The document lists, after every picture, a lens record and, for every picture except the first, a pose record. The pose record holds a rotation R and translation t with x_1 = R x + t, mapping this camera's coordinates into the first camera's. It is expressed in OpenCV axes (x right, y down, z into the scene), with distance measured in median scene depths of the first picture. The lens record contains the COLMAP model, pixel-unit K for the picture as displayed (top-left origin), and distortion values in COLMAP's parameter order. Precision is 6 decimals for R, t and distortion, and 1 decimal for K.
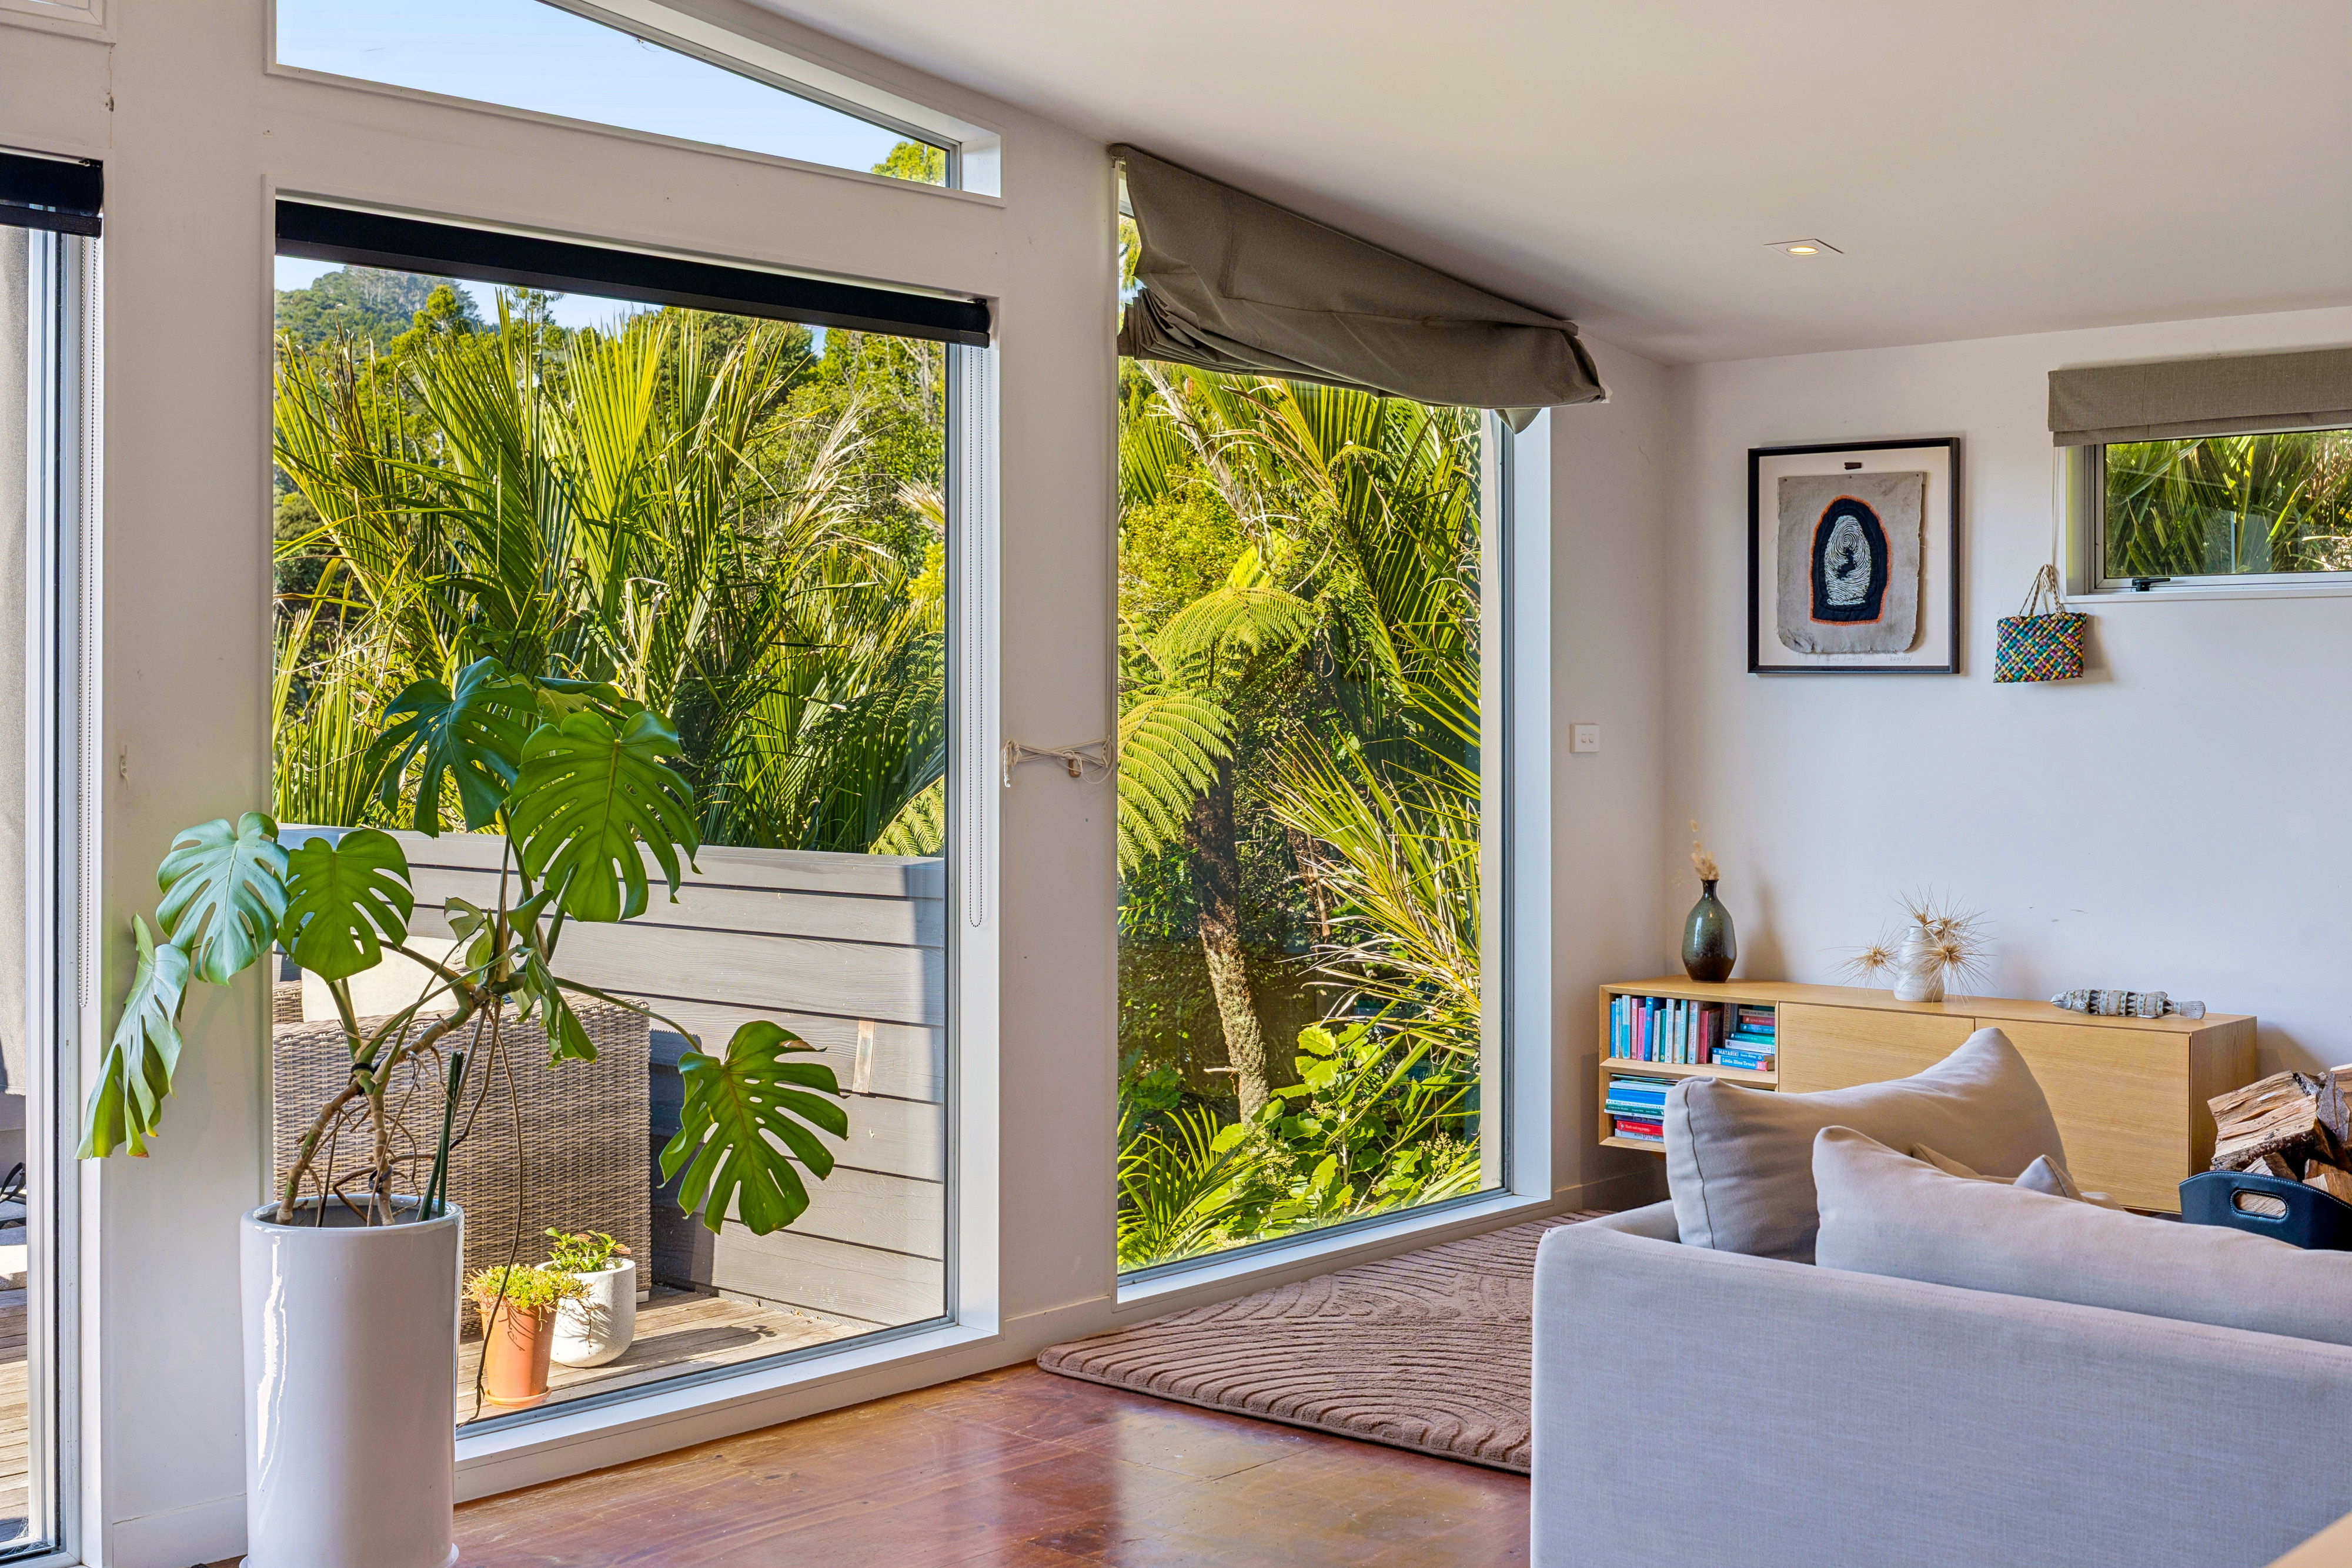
lens RADIAL K [[2848.1, 0, 1176.4], [0, 2848.1, 779.9], [0, 0, 1]] dist [-0.026989, 0.000000]
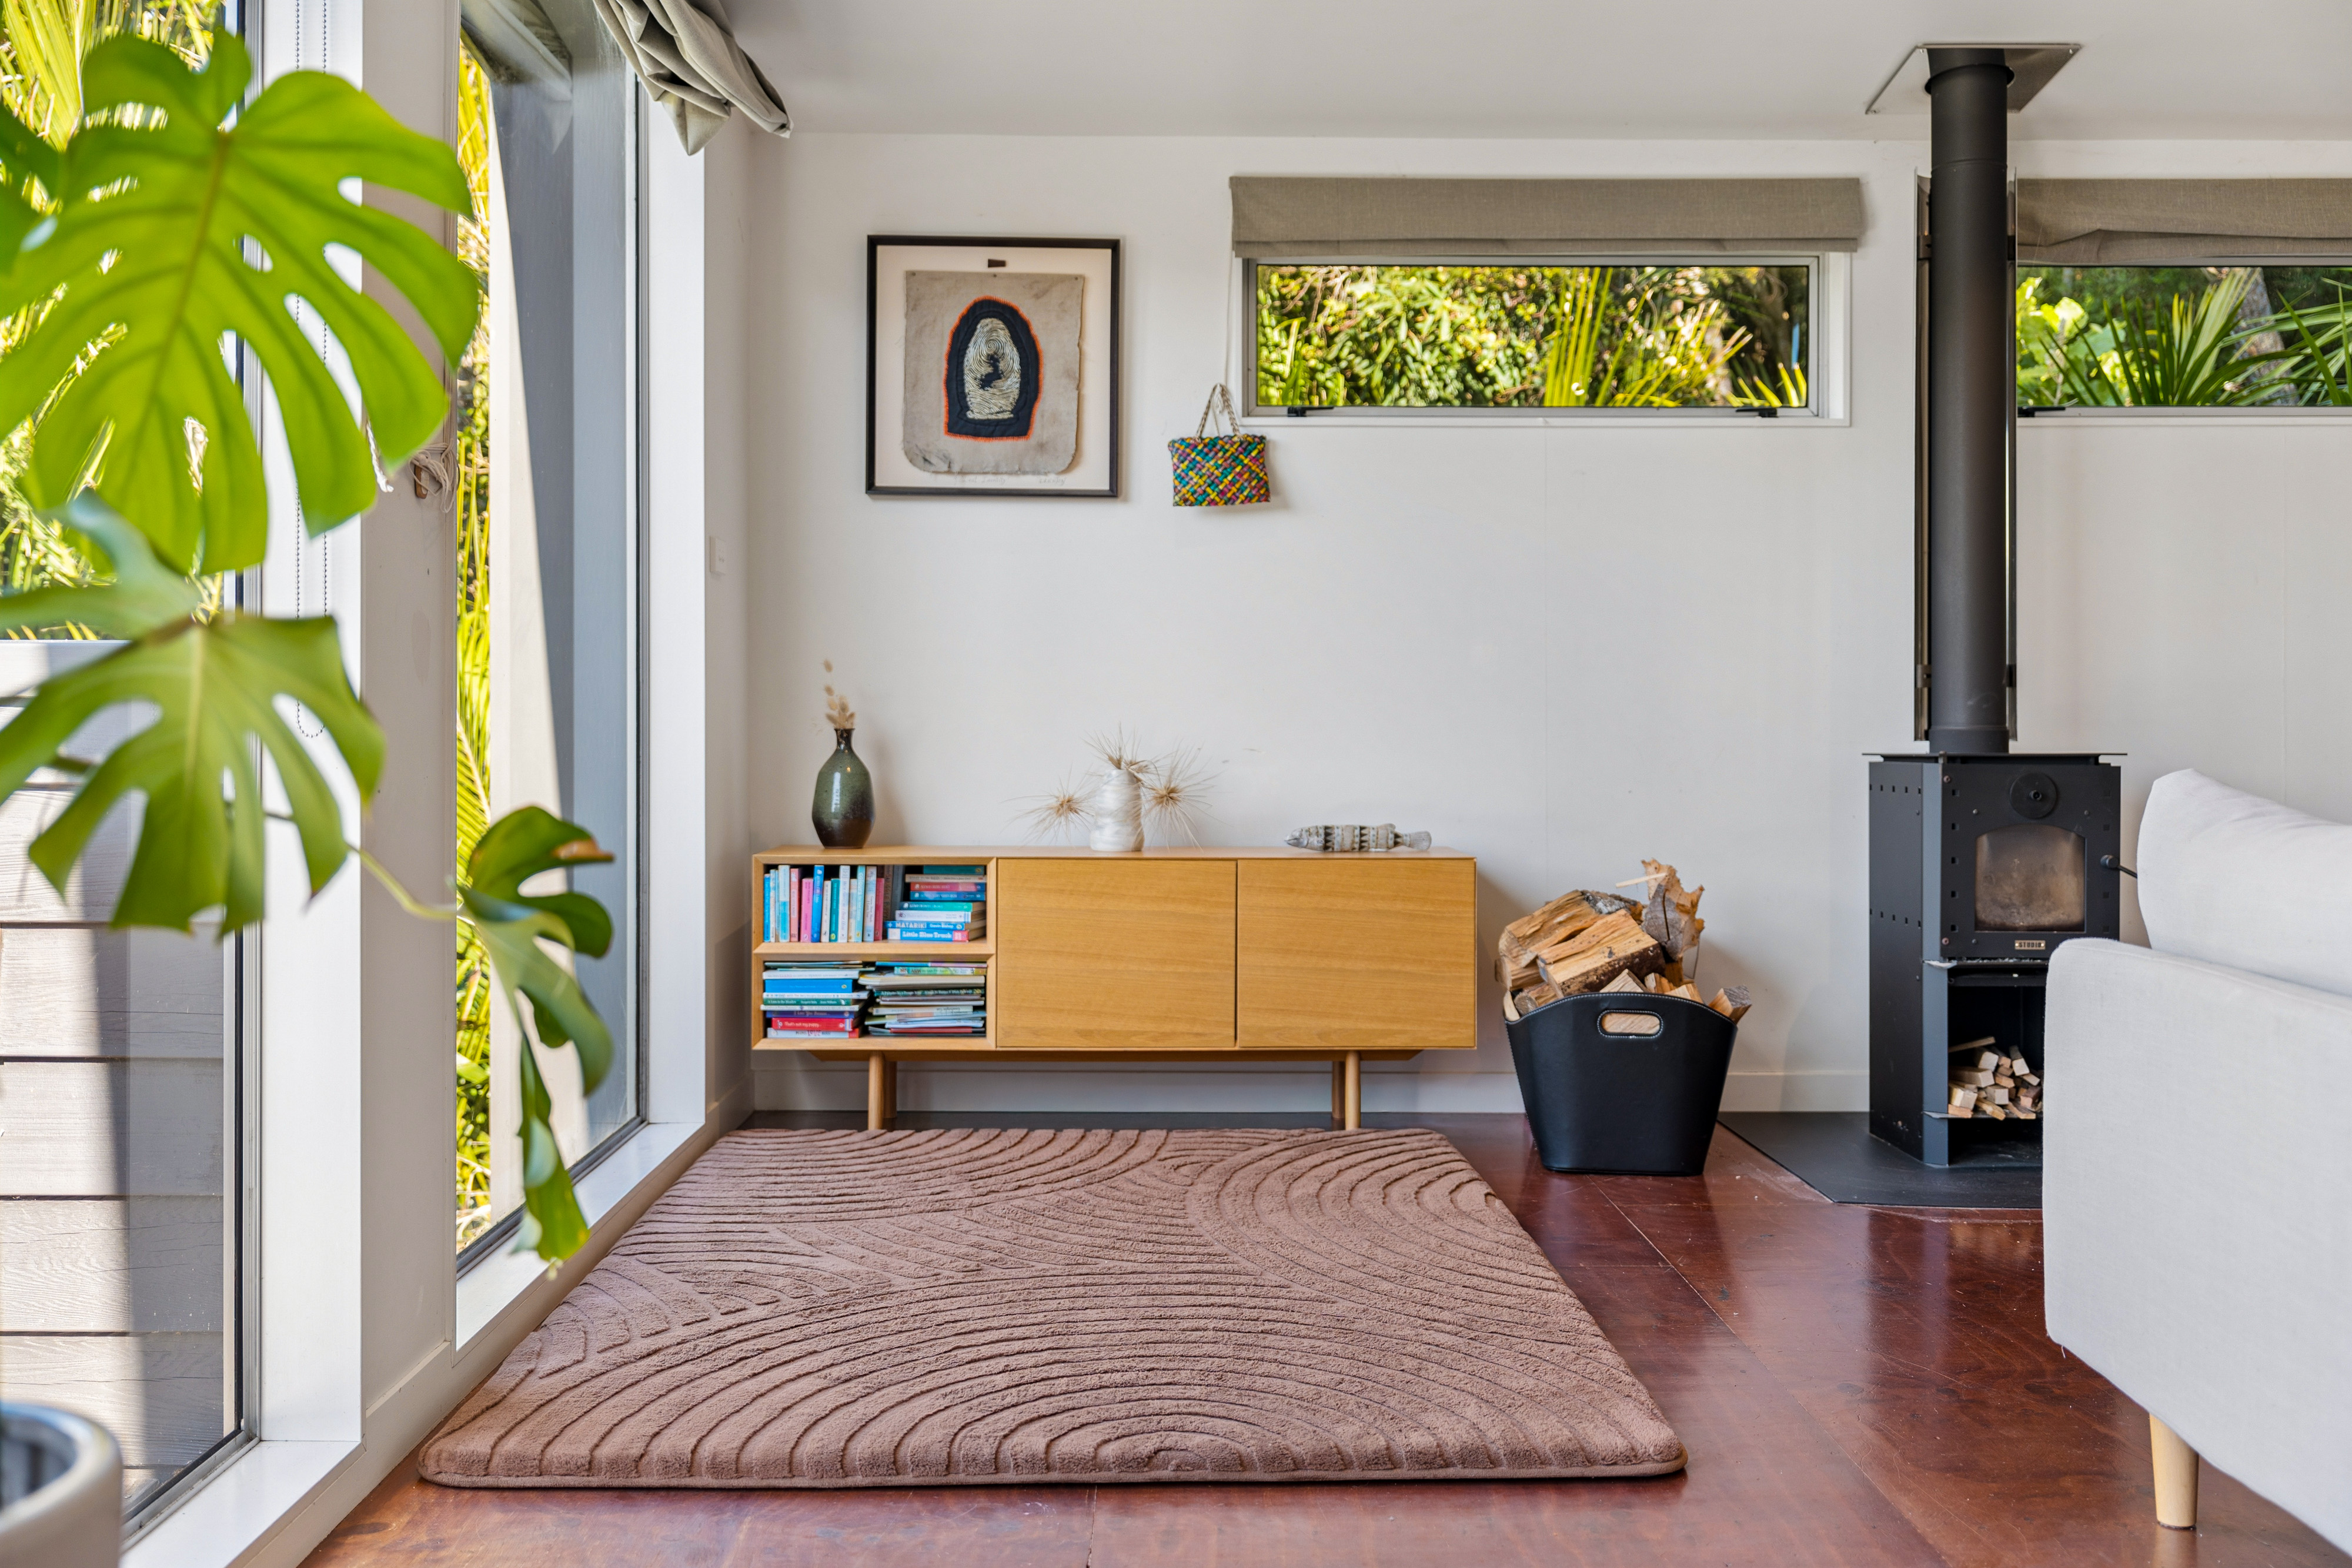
lens RADIAL K [[2221.1, 0, 1177.5], [0, 2221.1, 768.5], [0, 0, 1]] dist [0.006302, 0.000000]
pose [[0.731151, -0.011552, 0.682118, -0.200890], [0.016524, 0.999863, -0.000779, 0.050399], [-0.682015, 0.011841, 0.731242, 0.453462]]
